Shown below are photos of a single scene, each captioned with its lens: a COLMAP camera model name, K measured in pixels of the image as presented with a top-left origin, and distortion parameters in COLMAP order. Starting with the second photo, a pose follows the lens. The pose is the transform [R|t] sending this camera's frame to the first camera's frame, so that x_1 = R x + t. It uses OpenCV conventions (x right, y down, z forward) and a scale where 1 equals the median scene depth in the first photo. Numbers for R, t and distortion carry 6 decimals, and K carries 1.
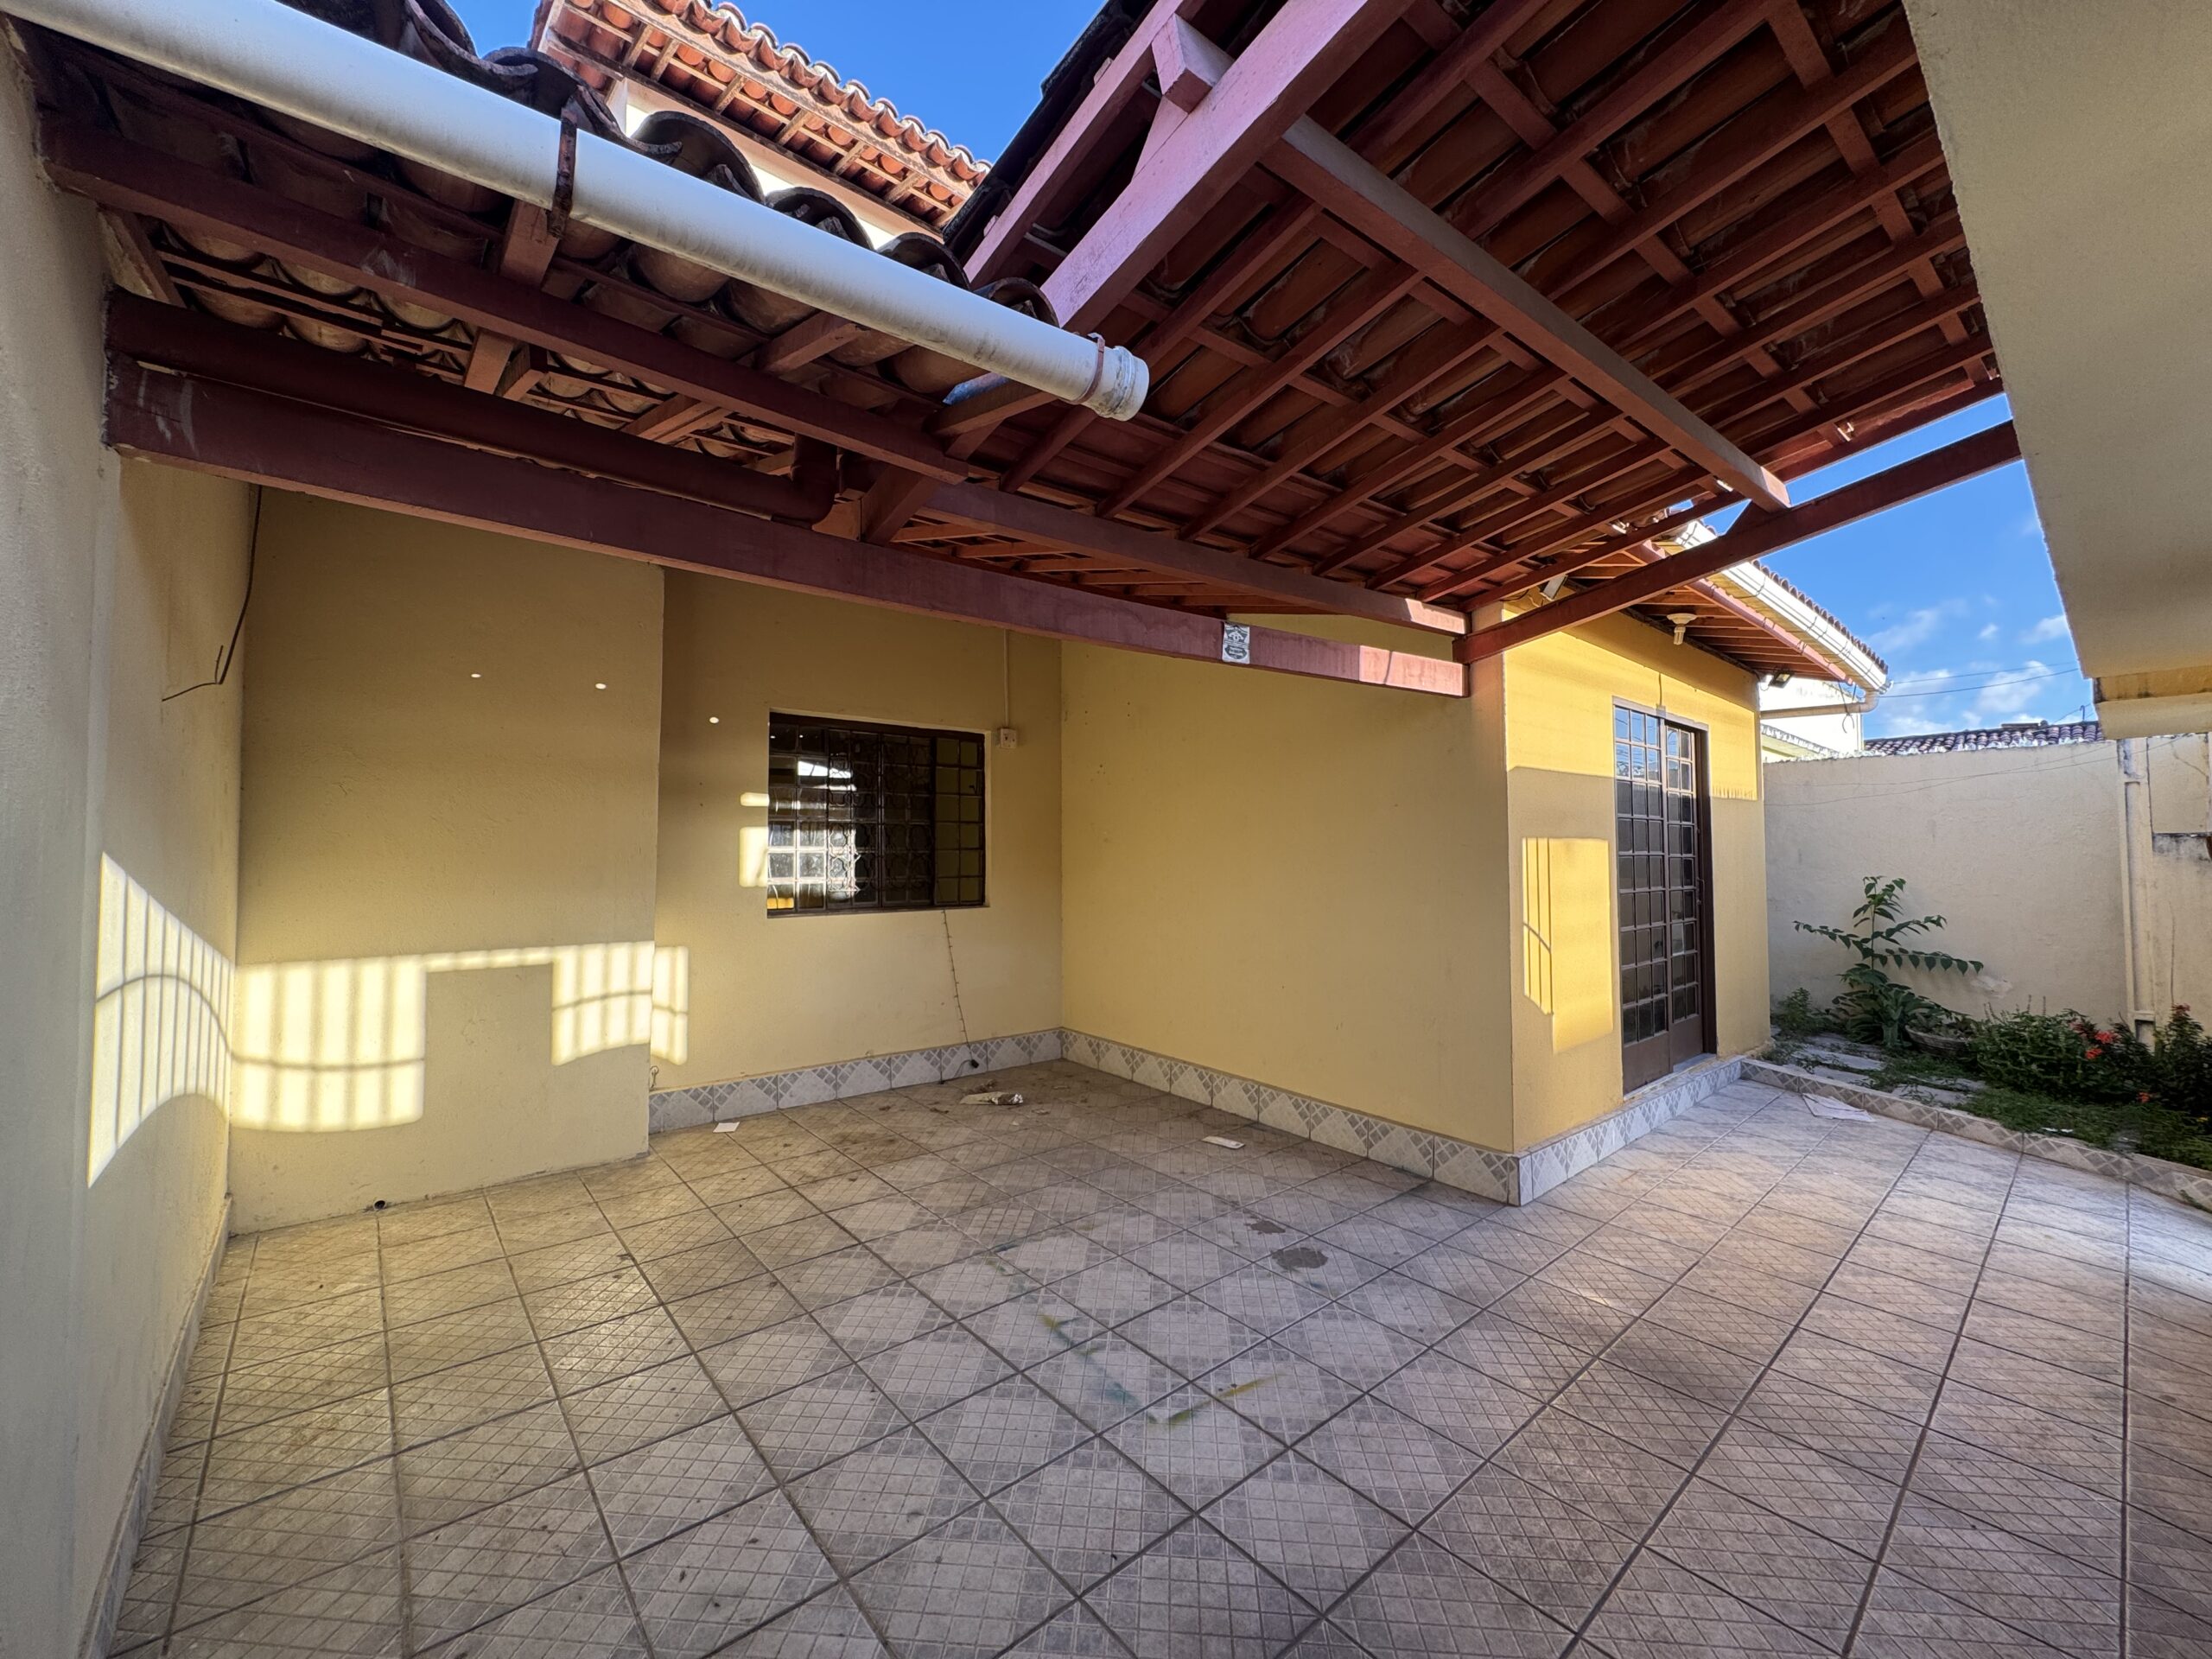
lens RADIAL K [[881.9, 0, 1108.2], [0, 881.9, 827.5], [0, 0, 1]] dist [-0.002512, 0.000965]
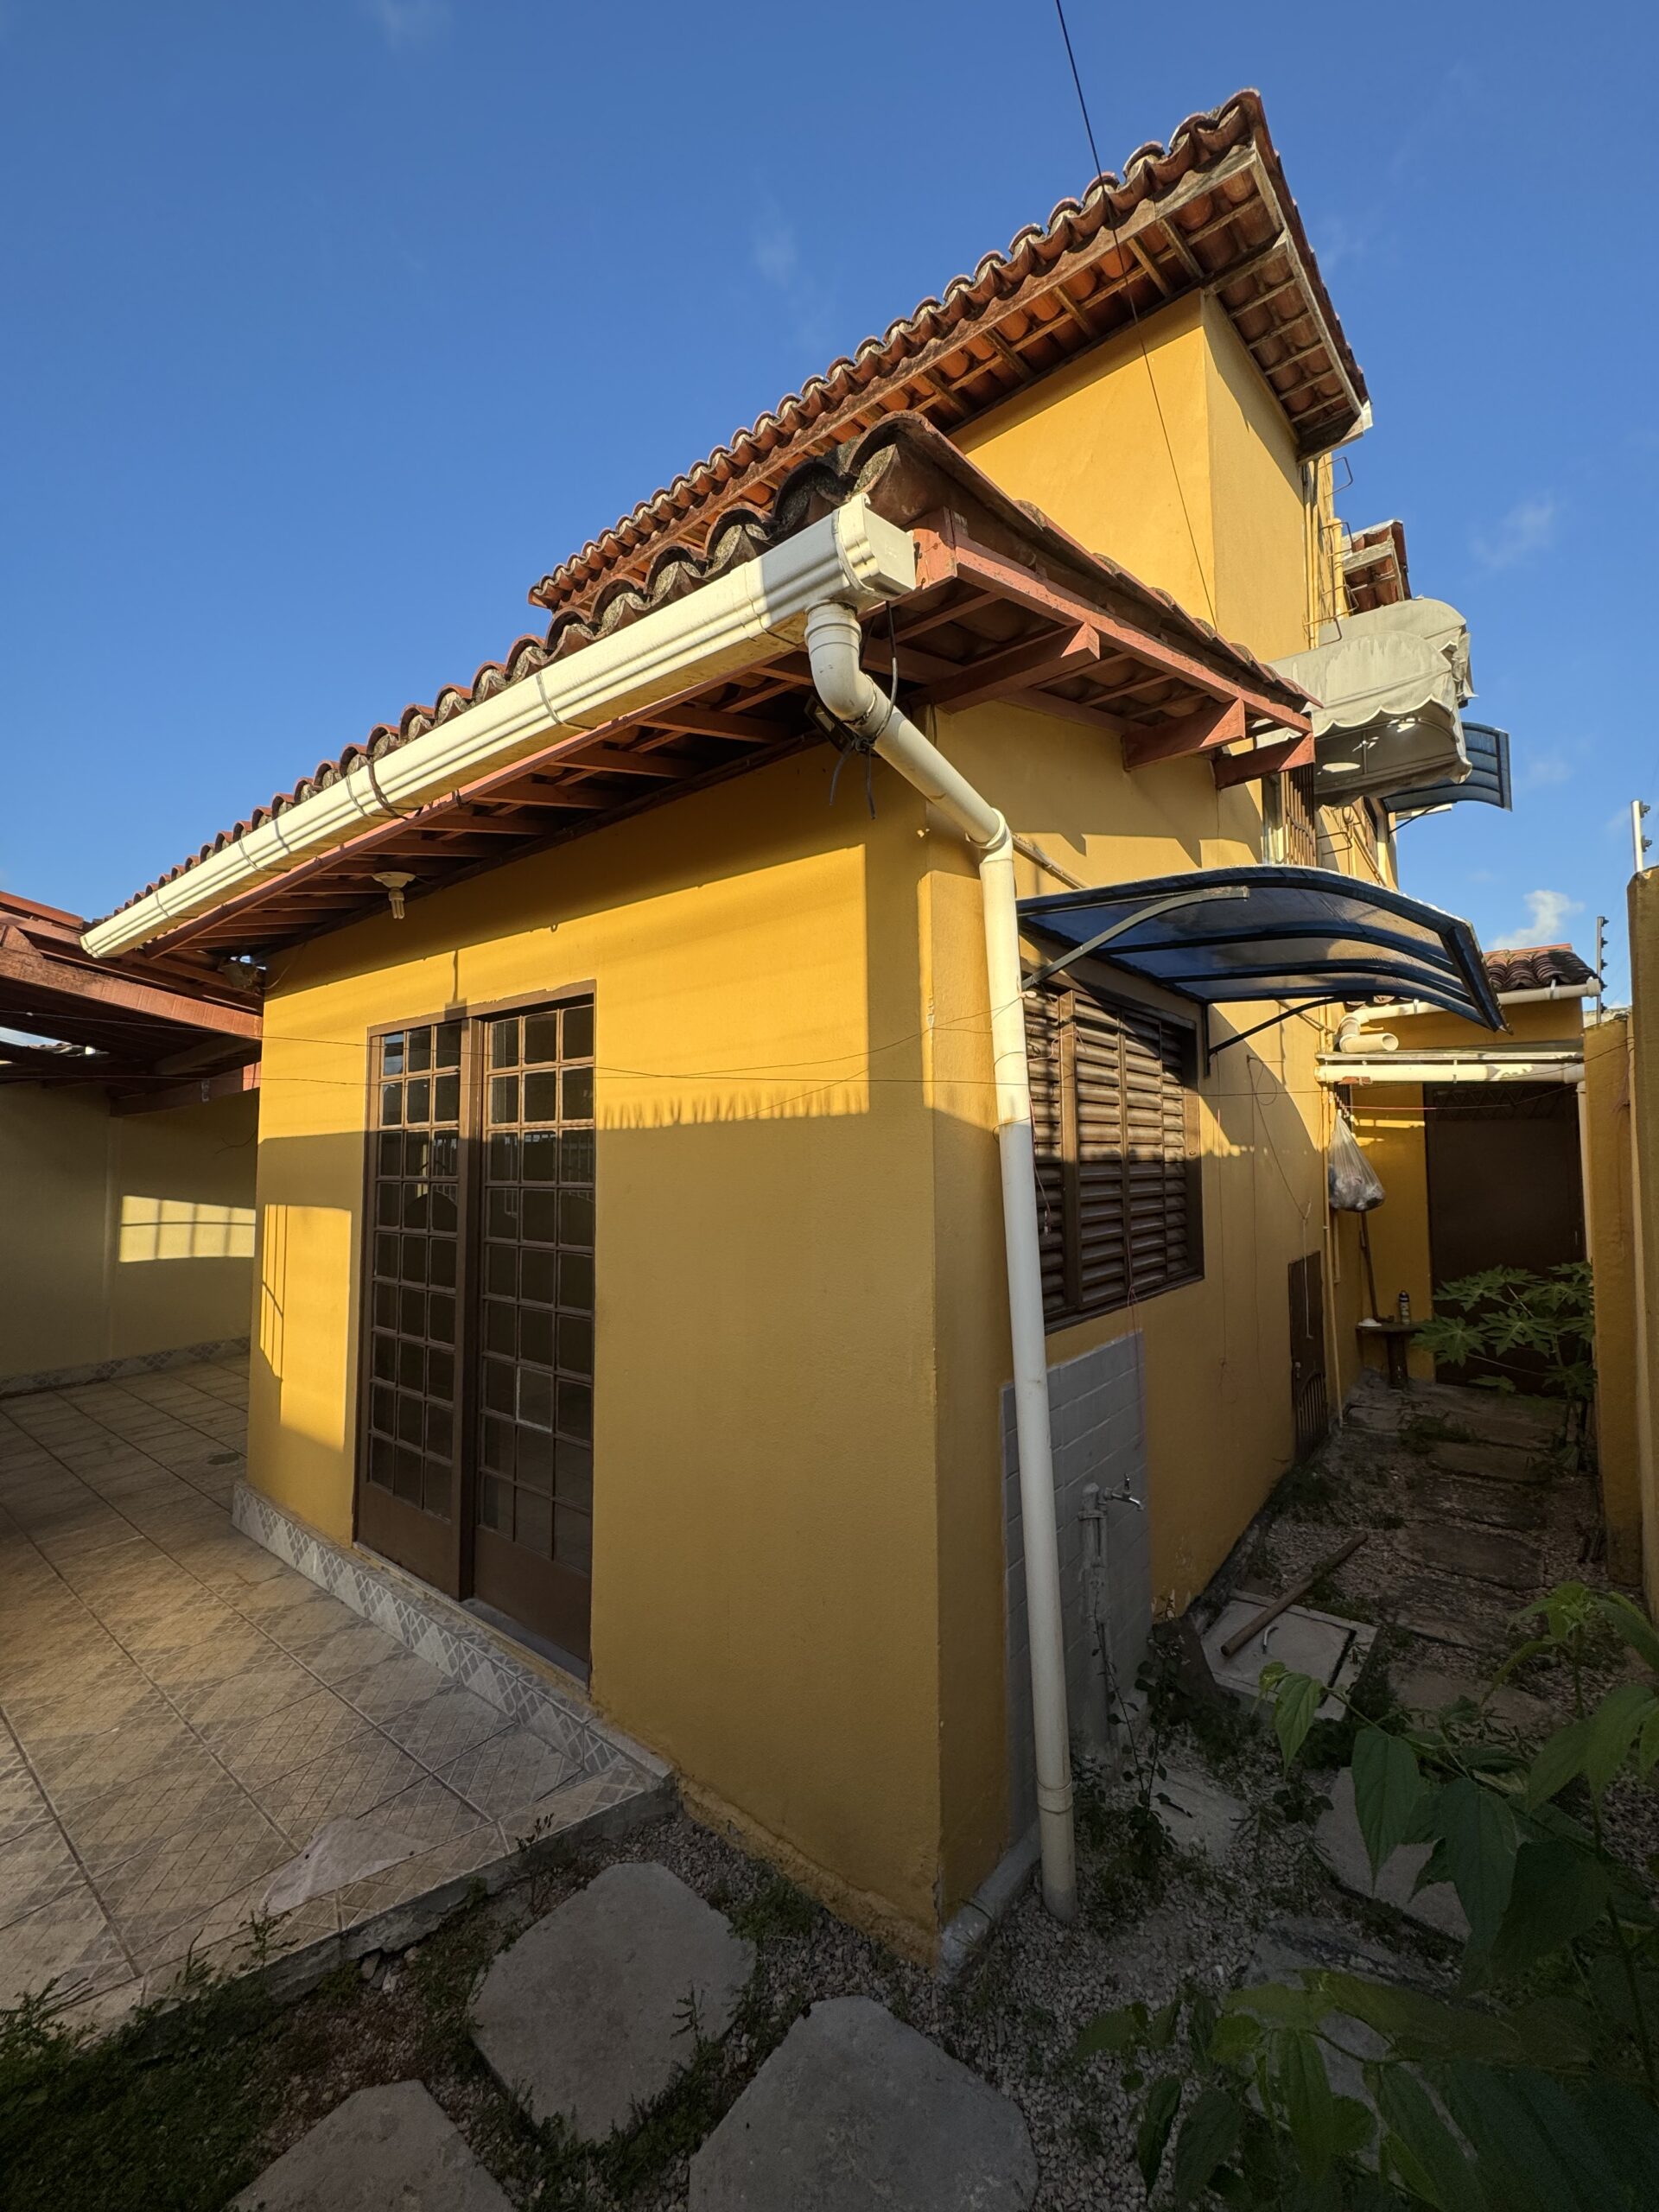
lens RADIAL K [[881.9, 0, 835.3], [0, 881.9, 1103.7], [0, 0, 1]] dist [-0.002512, 0.000965]
pose [[0.184876, -0.061545, -0.980833, 1.610504], [0.041631, 0.997632, -0.054752, -0.022304], [0.981880, -0.030710, 0.187000, 1.426164]]
